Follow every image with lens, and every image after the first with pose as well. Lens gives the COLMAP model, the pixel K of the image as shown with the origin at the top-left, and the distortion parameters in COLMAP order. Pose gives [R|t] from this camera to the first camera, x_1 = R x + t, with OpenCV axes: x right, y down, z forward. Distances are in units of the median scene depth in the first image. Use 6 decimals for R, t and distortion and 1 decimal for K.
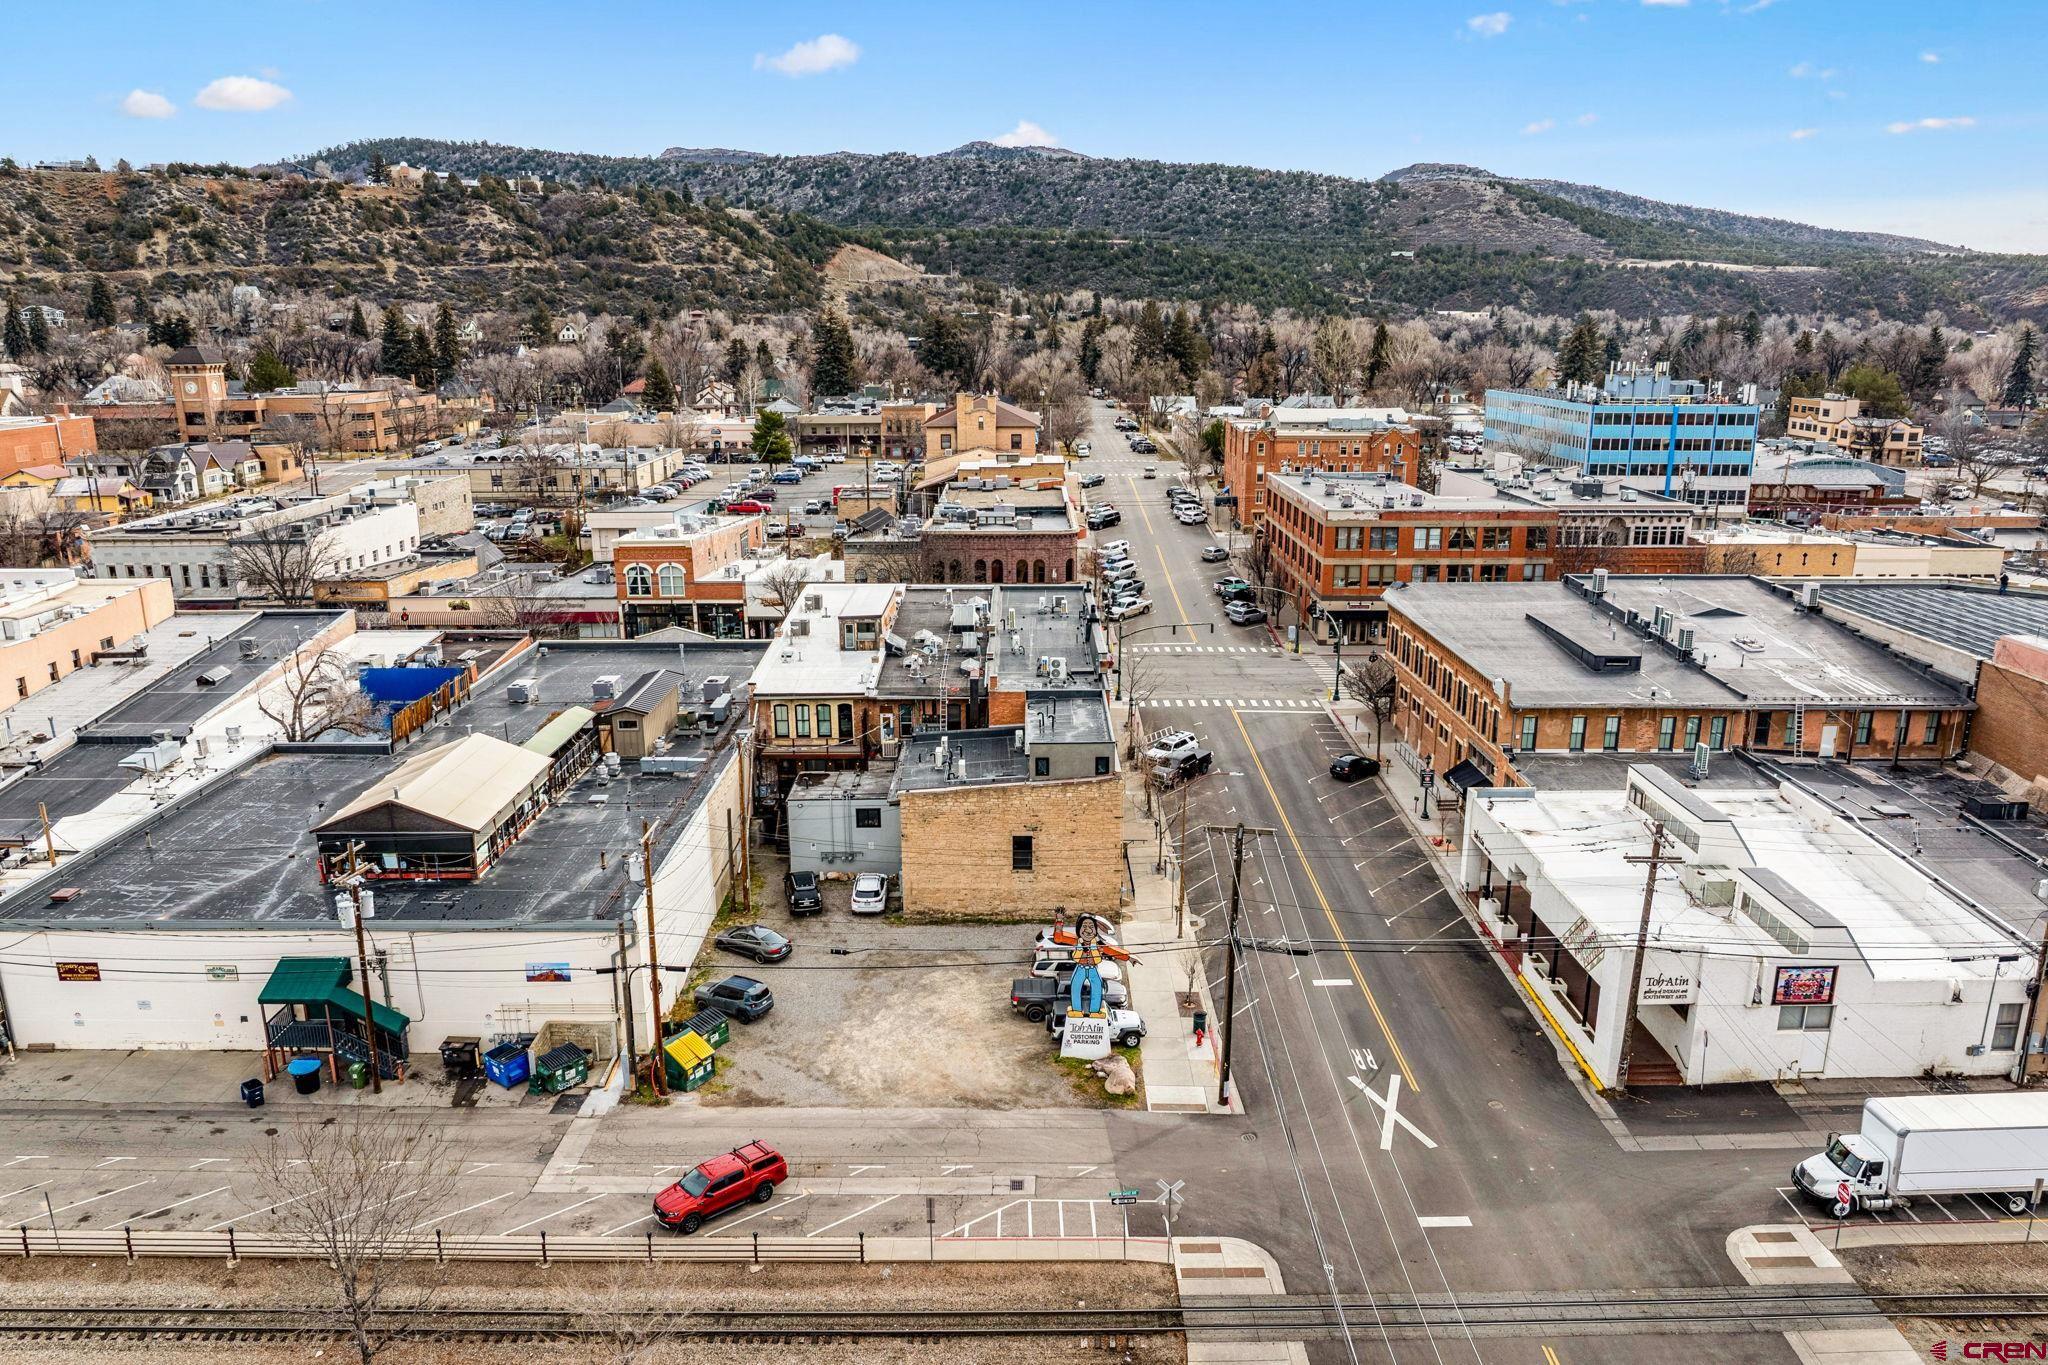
lens RADIAL K [[1462.0, 0, 1038.0], [0, 1462.0, 747.8], [0, 0, 1]] dist [-0.037796, 0.000287]
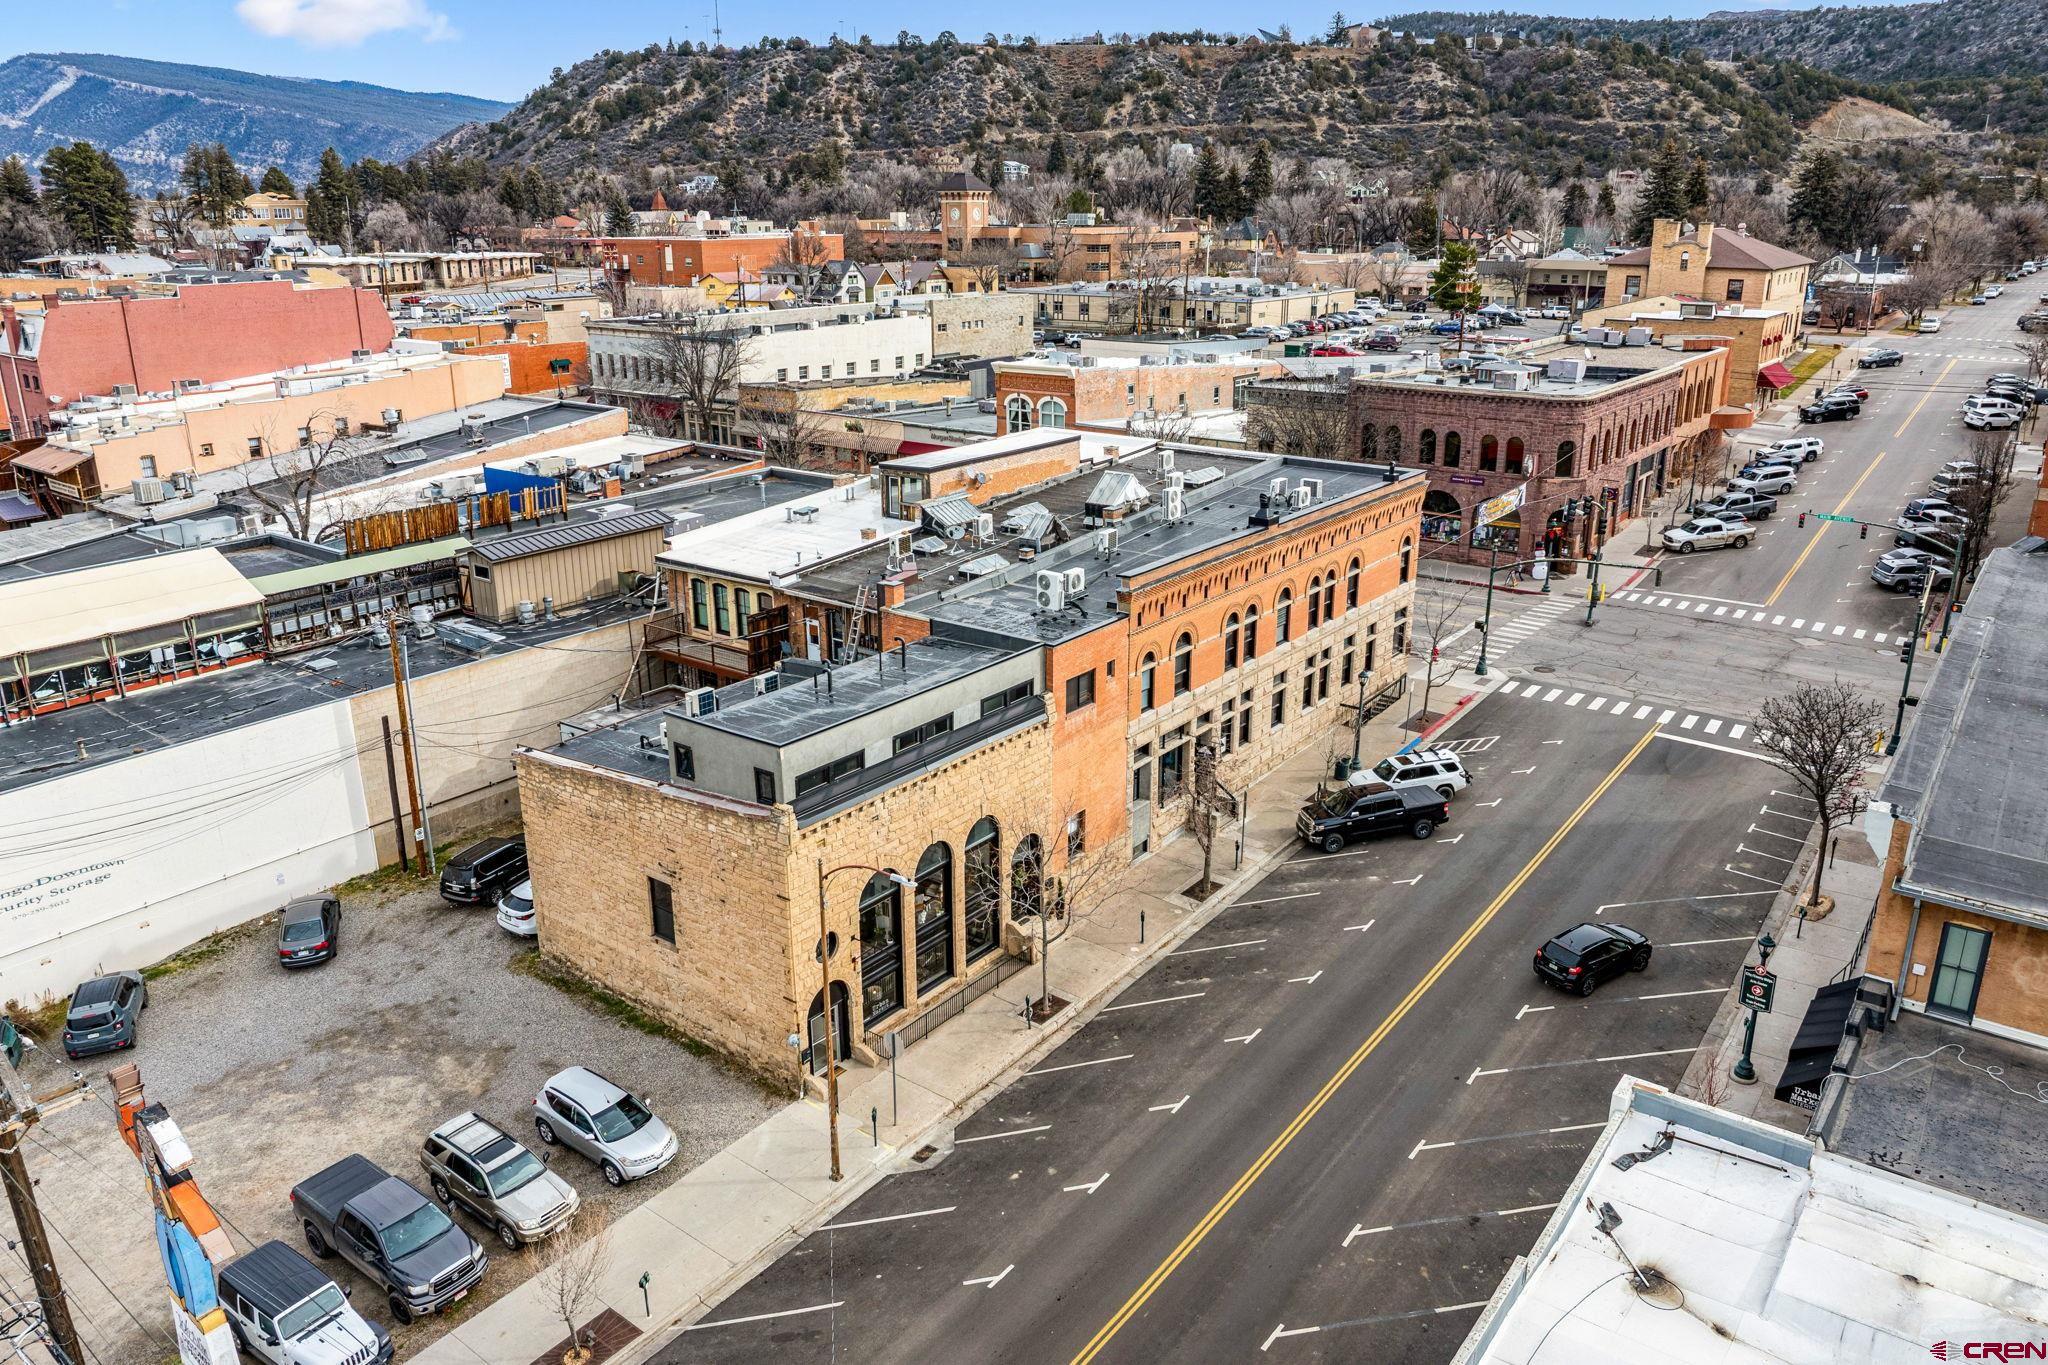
lens RADIAL K [[1450.0, 0, 1032.2], [0, 1450.0, 669.4], [0, 0, 1]] dist [-0.050818, 0.023189]
pose [[0.793689, 0.186735, -0.578954, 0.173236], [-0.169123, 0.981935, 0.084860, -0.037073], [0.584341, 0.030563, 0.810932, 0.289948]]
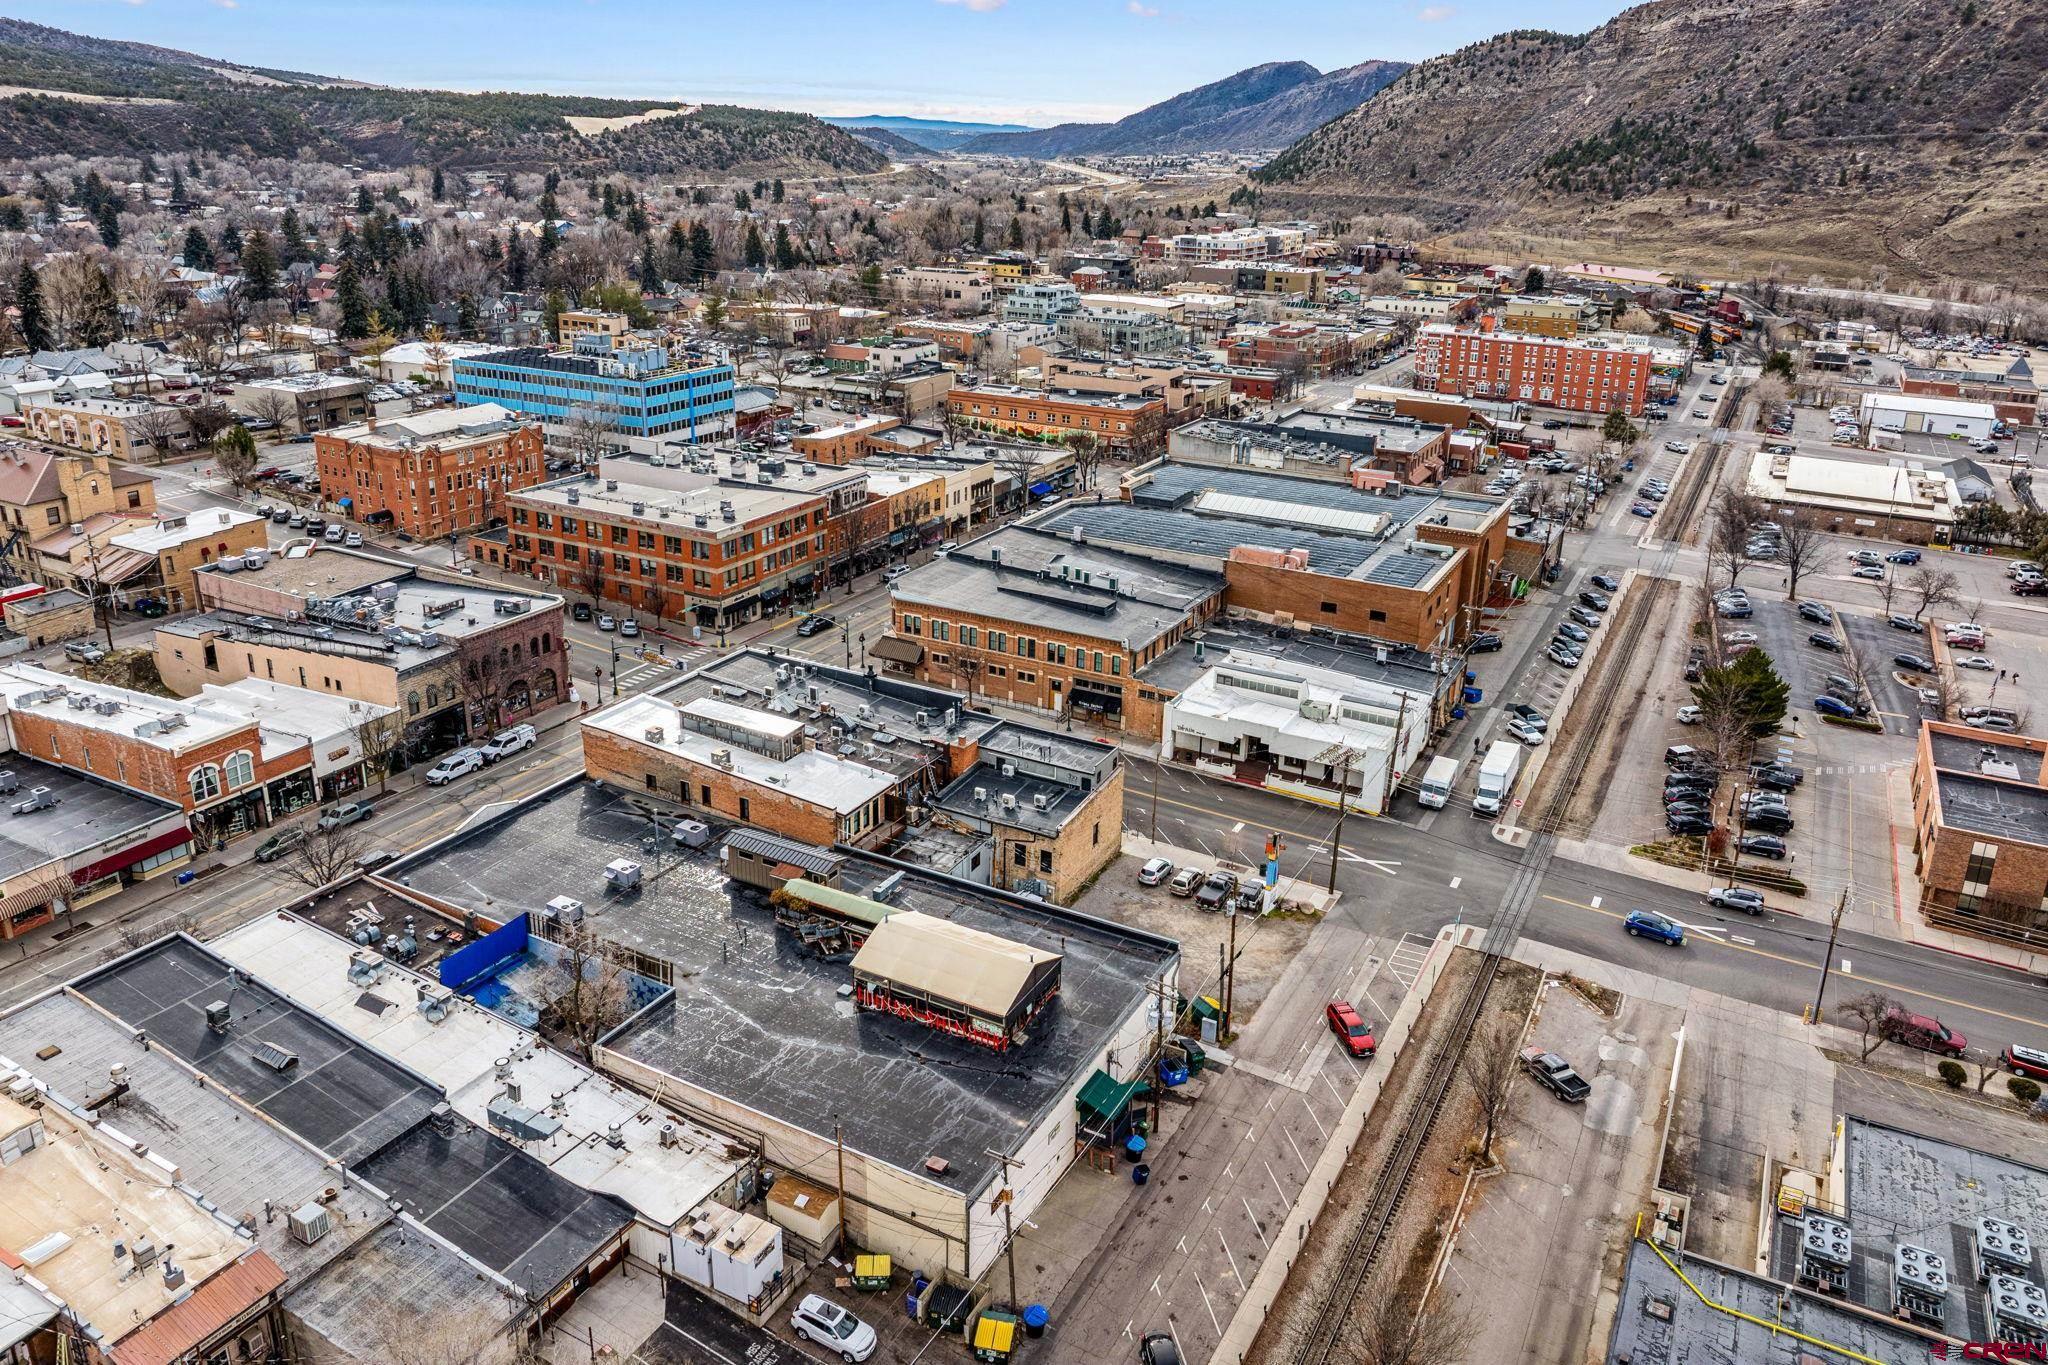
lens RADIAL K [[1450.0, 0, 1043.3], [0, 1450.0, 547.7], [0, 0, 1]] dist [-0.050818, 0.023189]
pose [[0.477046, -0.229239, 0.848455, -0.578647], [0.224512, 0.965140, 0.134533, -0.201607], [-0.849718, 0.126310, 0.511884, 0.094274]]
